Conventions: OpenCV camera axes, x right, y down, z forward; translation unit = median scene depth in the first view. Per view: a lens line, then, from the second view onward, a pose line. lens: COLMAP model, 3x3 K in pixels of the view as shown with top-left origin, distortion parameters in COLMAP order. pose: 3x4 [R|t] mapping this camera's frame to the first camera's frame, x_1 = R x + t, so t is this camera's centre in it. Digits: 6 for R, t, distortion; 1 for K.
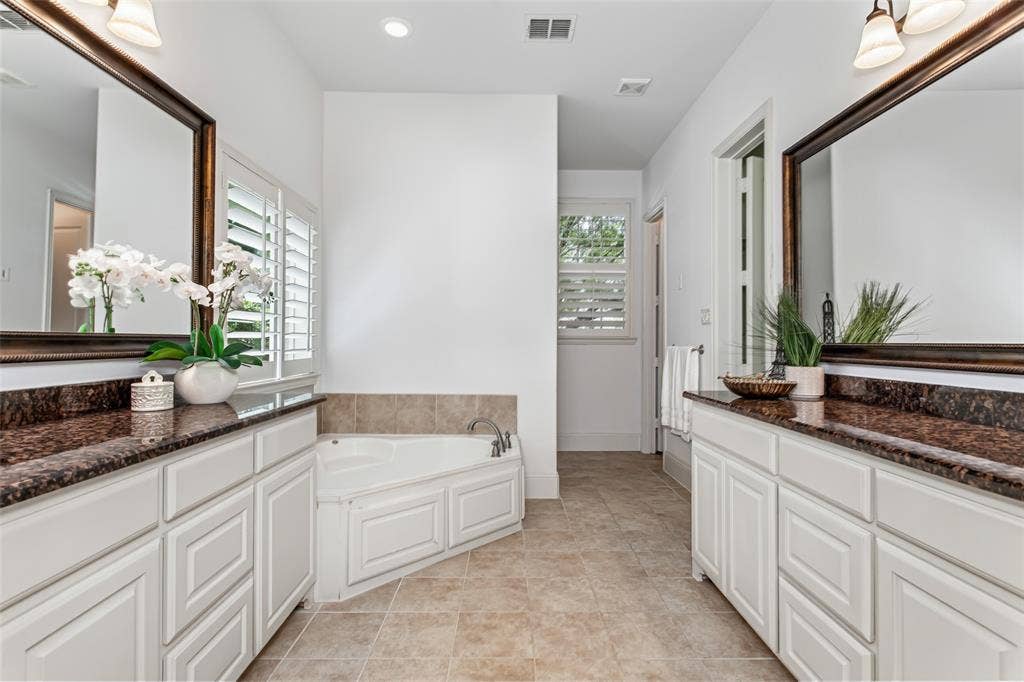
lens RADIAL K [[486.2, 0, 512.0], [0, 486.2, 341.0], [0, 0, 1]] dist [-0.001618, 0.000057]
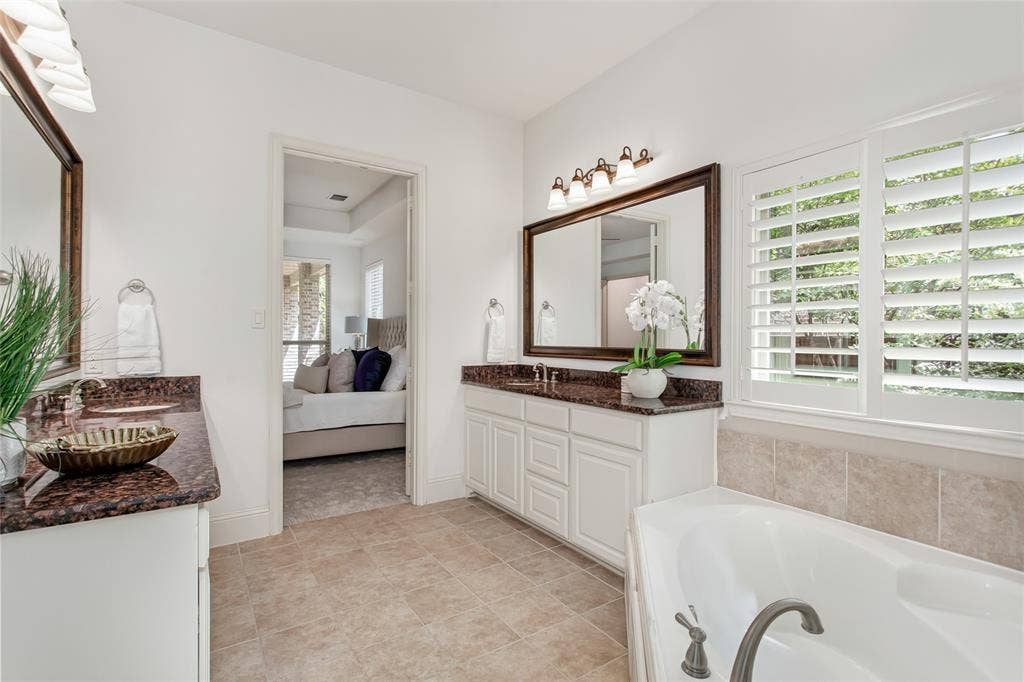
lens RADIAL K [[486.2, 0, 512.0], [0, 486.2, 341.0], [0, 0, 1]] dist [-0.001618, 0.000057]
pose [[-0.839937, 0.001829, -0.542681, 0.426952], [-0.002374, 0.999972, 0.007045, -0.042664], [0.542679, 0.007206, -0.839909, 1.761901]]
